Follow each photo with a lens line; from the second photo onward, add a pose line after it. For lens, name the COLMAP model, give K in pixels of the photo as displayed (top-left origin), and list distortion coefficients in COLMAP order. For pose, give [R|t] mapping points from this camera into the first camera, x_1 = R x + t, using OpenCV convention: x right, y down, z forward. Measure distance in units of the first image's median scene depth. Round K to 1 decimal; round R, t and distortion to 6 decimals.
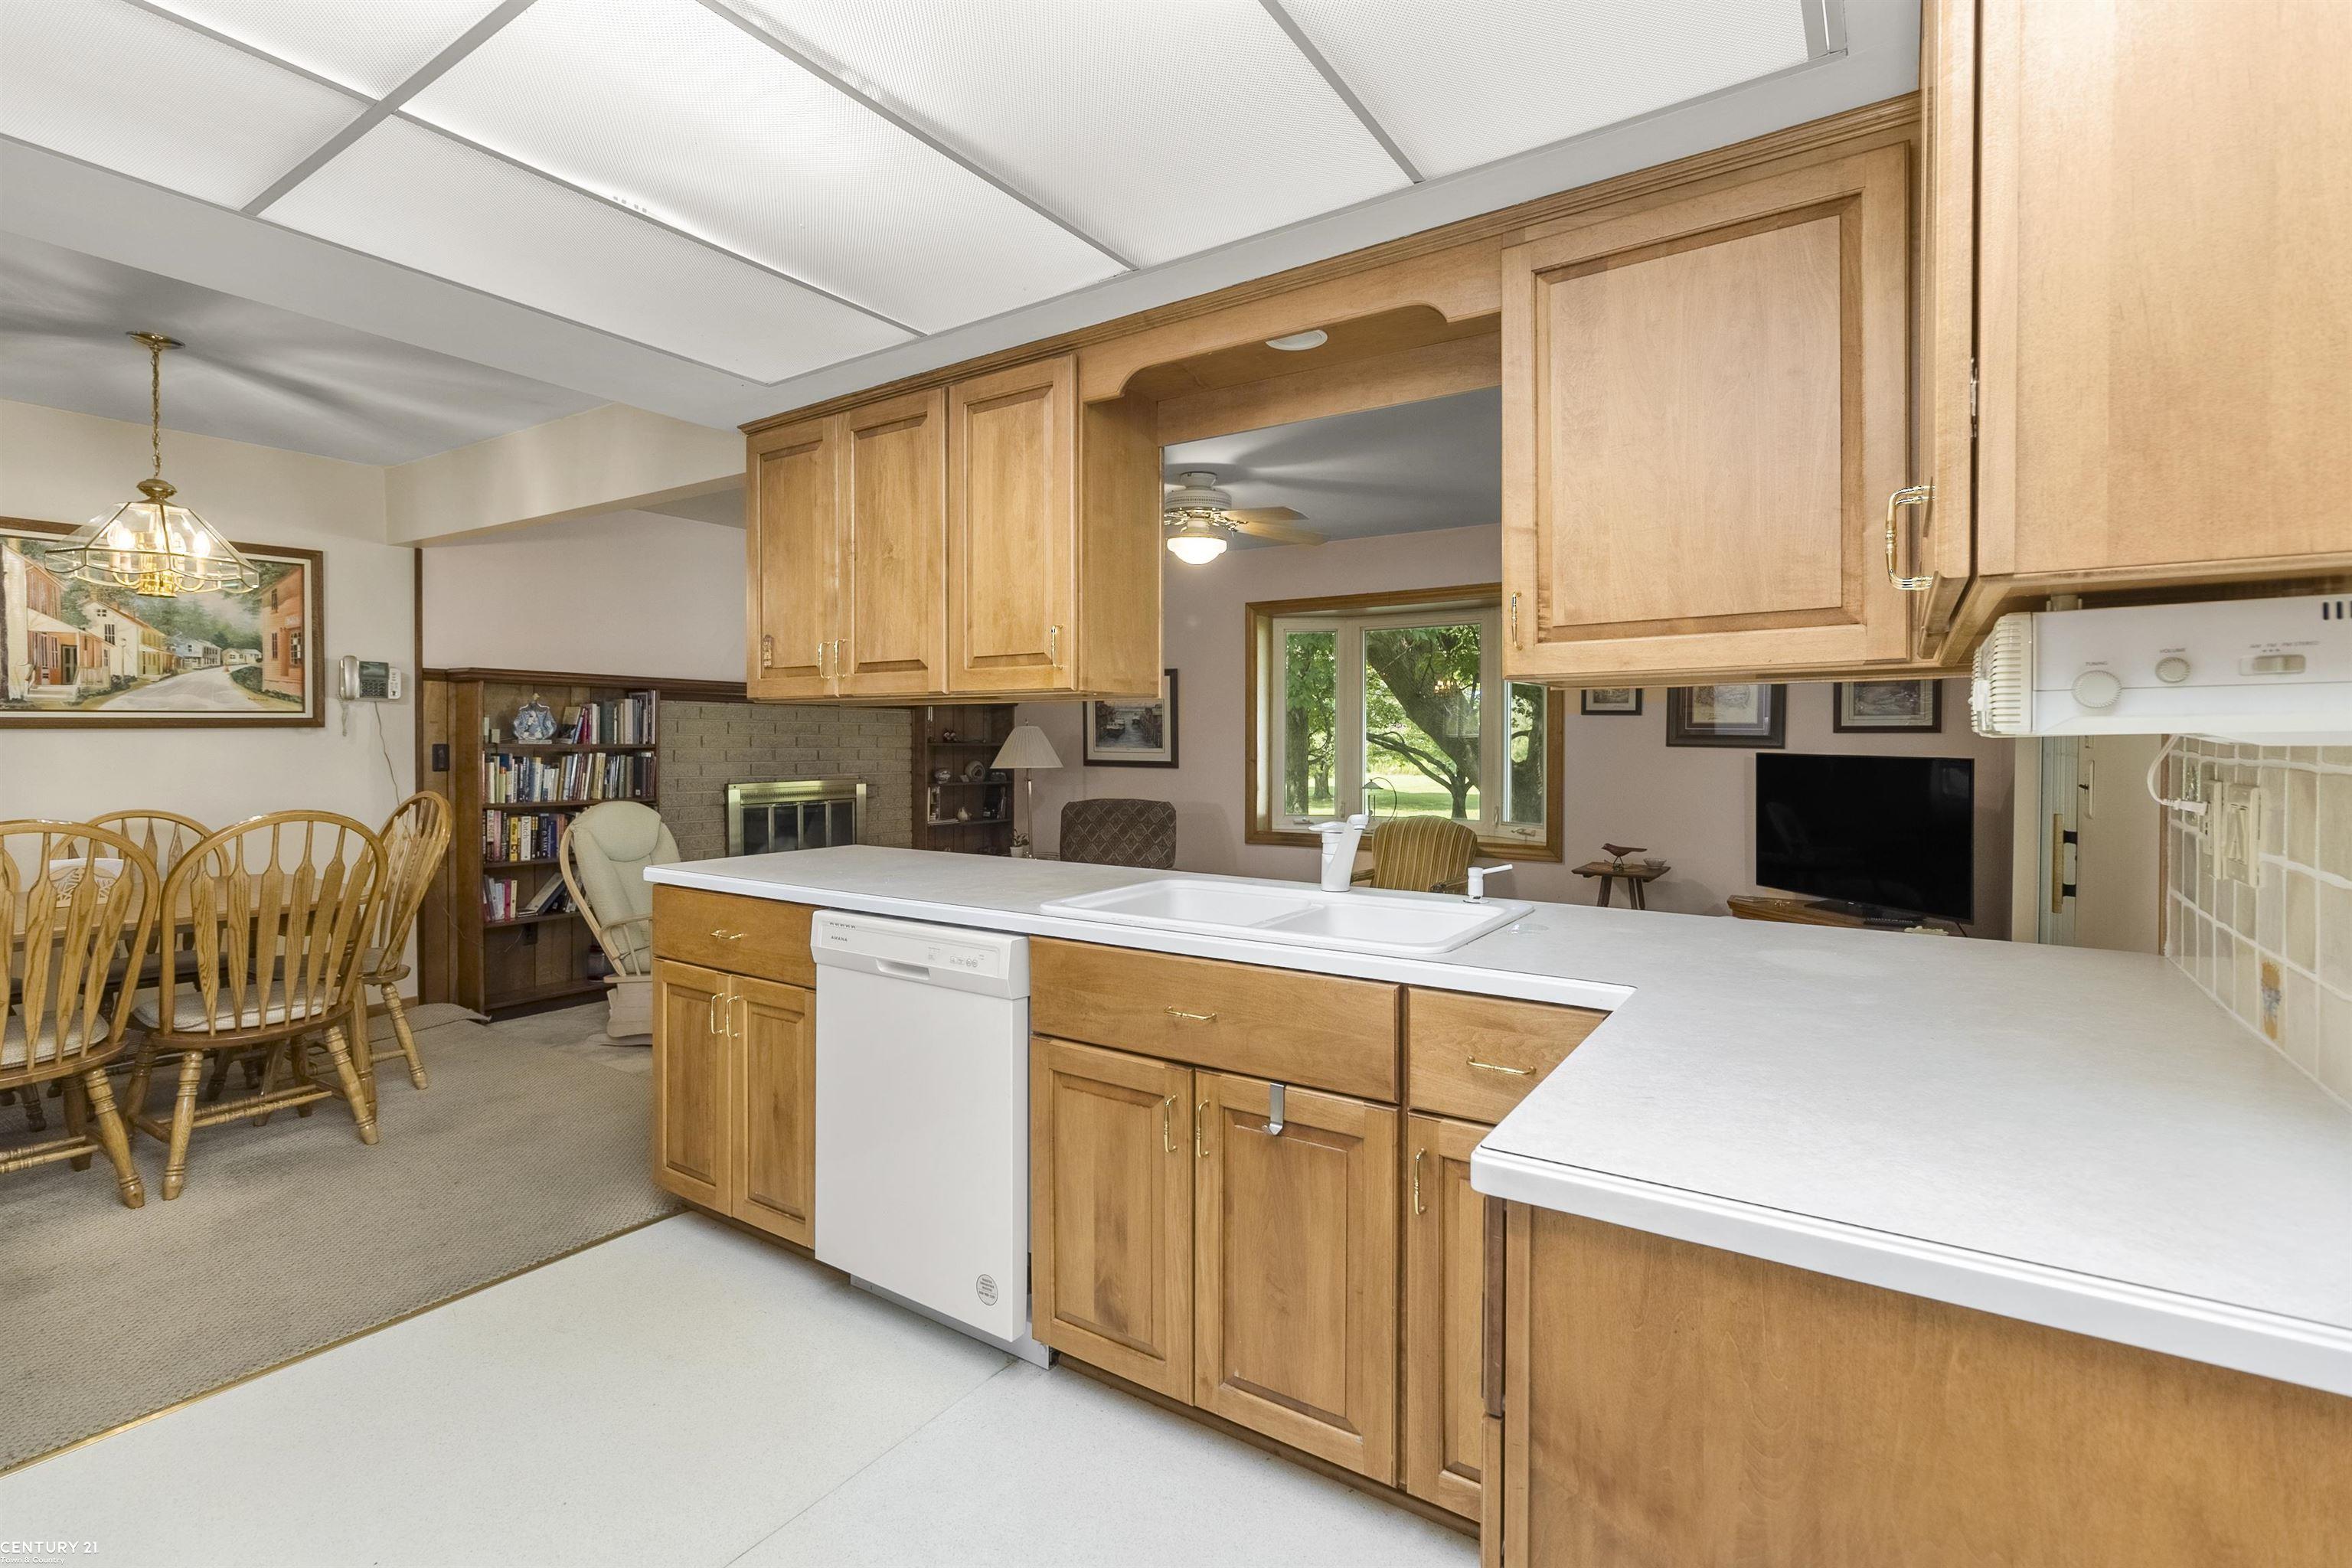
lens RADIAL K [[1088.8, 0, 1183.8], [0, 1088.8, 752.6], [0, 0, 1]] dist [0.000874, -0.000377]
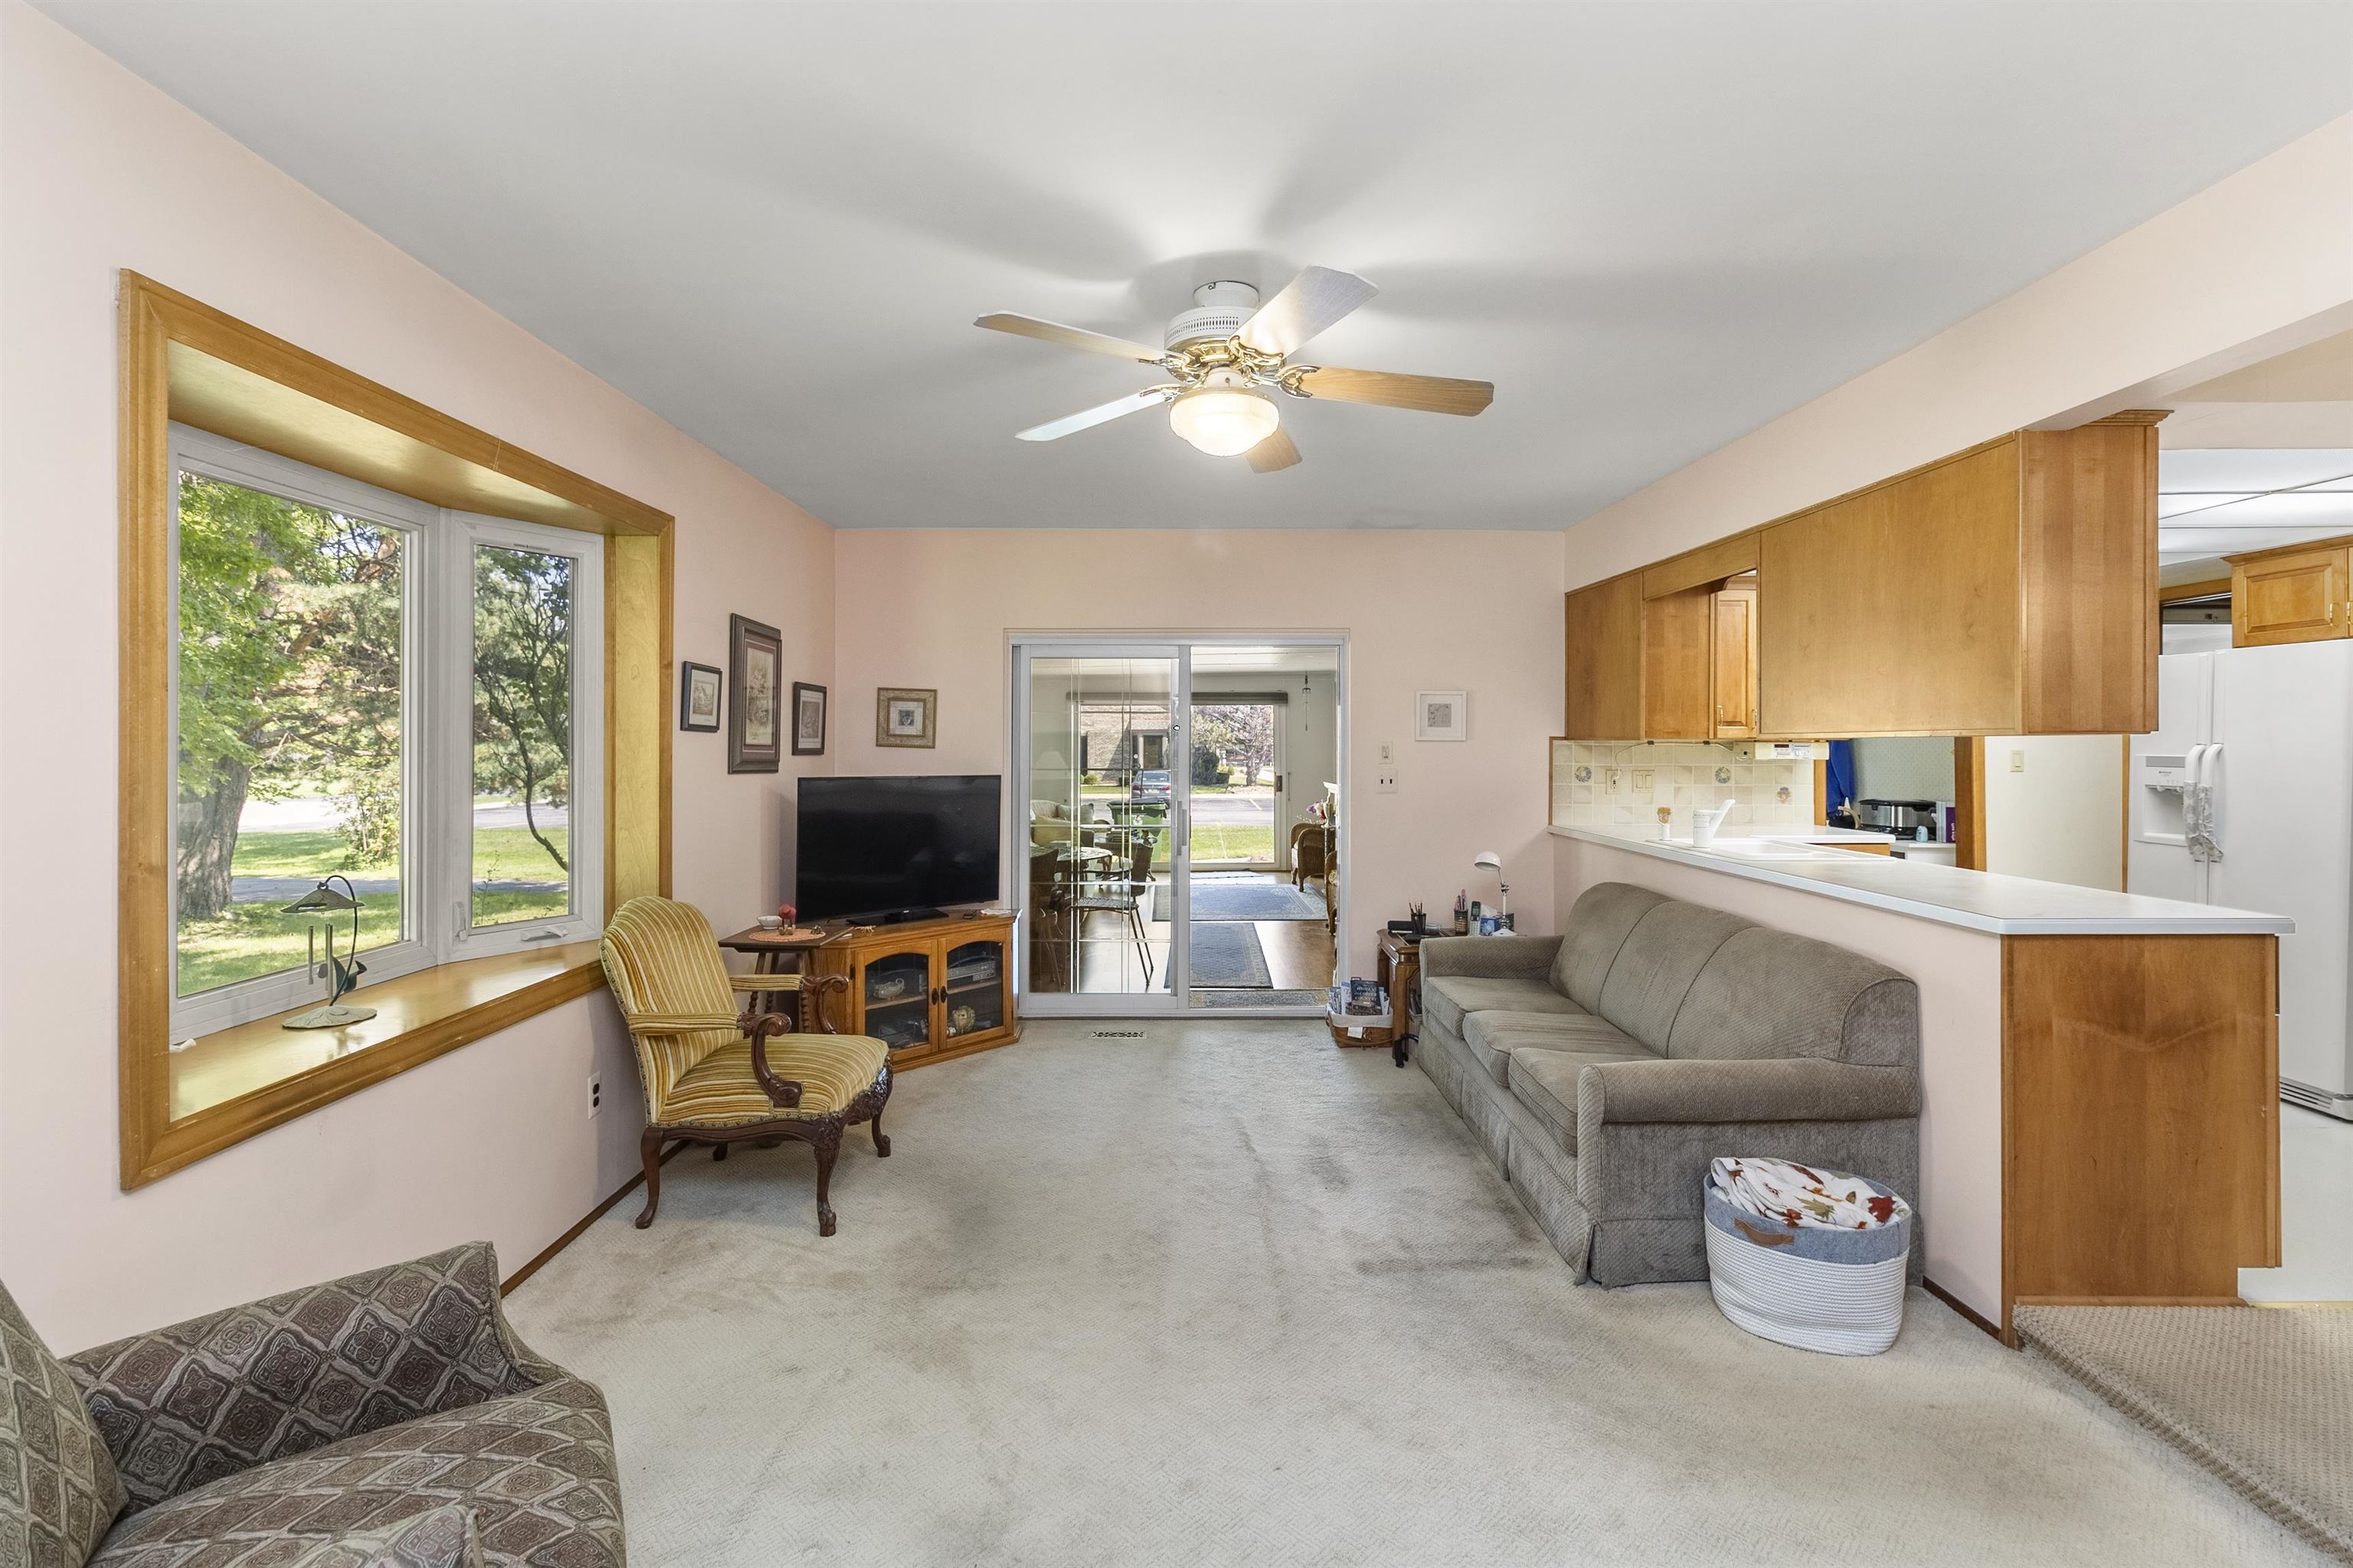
lens RADIAL K [[1089.3, 0, 1184.3], [0, 1089.3, 752.5], [0, 0, 1]] dist [0.000874, -0.000377]
pose [[-0.559136, -0.004656, 0.829063, -0.485729], [0.010477, 0.999865, 0.012681, -0.035133], [-0.829010, 0.015776, -0.559012, 1.491303]]
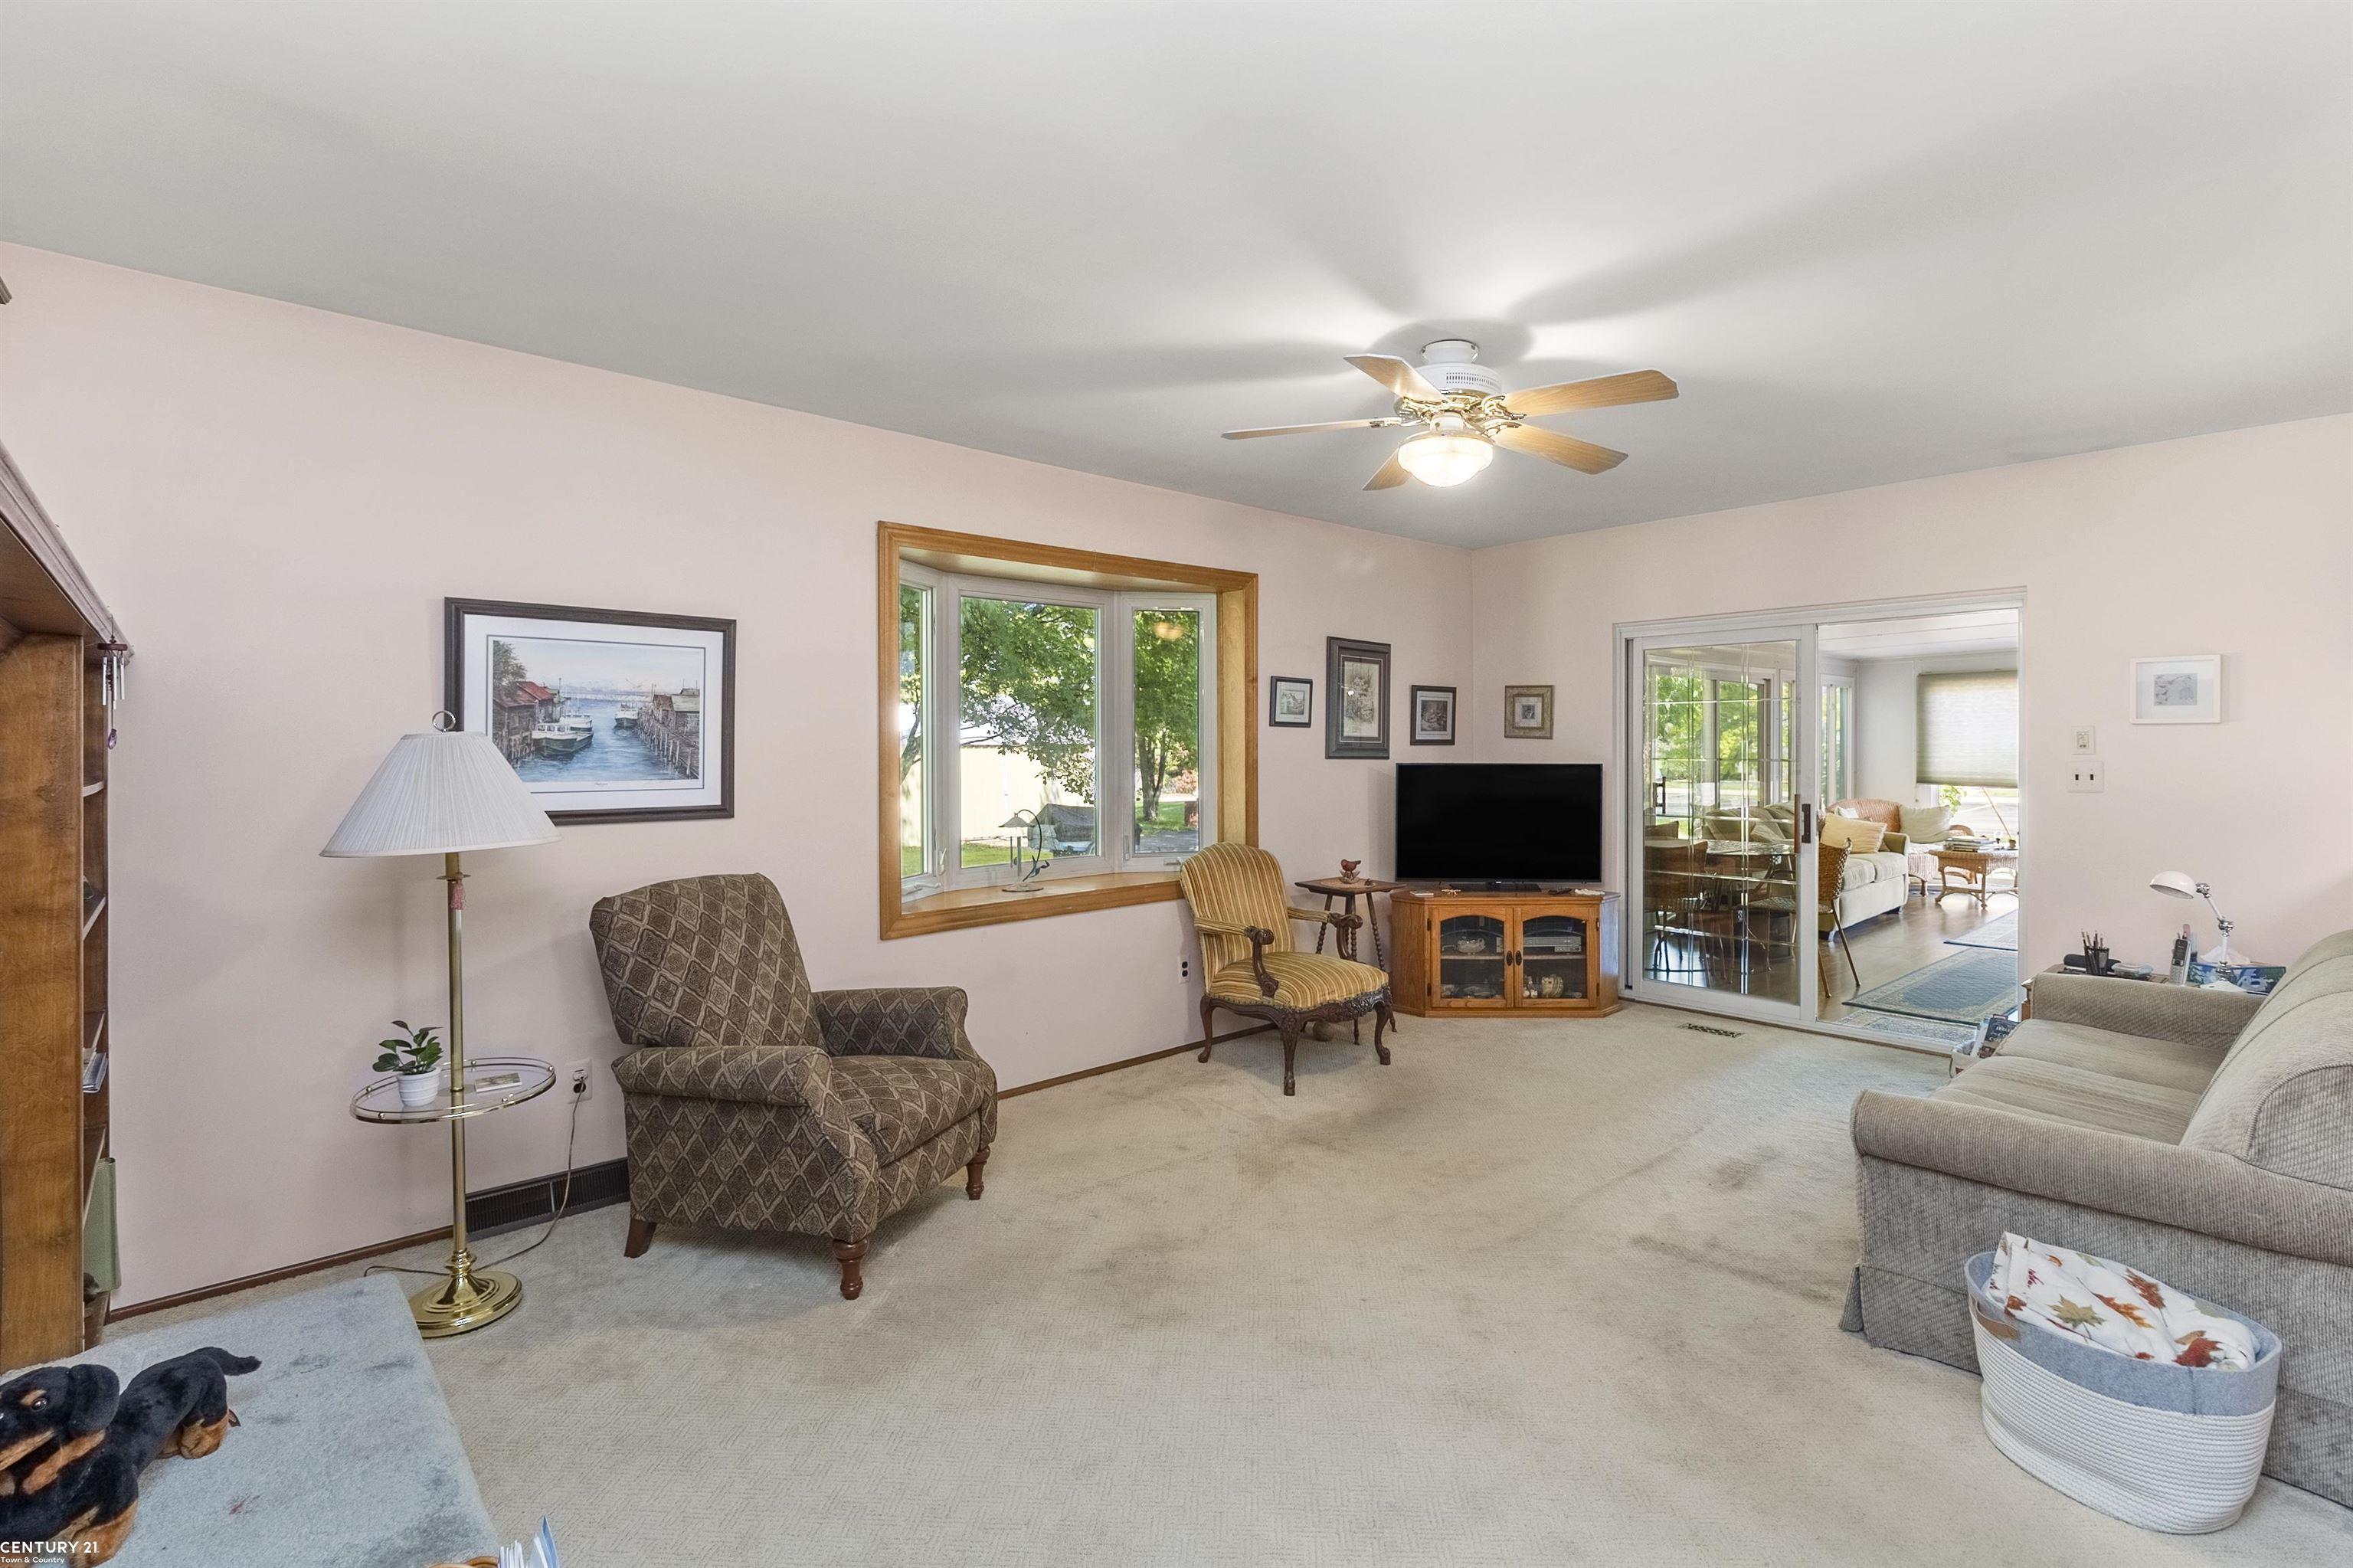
lens RADIAL K [[1089.3, 0, 1184.3], [0, 1089.3, 752.5], [0, 0, 1]] dist [0.000874, -0.000377]
pose [[0.250939, -0.008598, 0.967965, -0.736204], [0.017359, 0.999840, 0.004381, -0.023720], [-0.967847, 0.015703, 0.251048, 1.117314]]
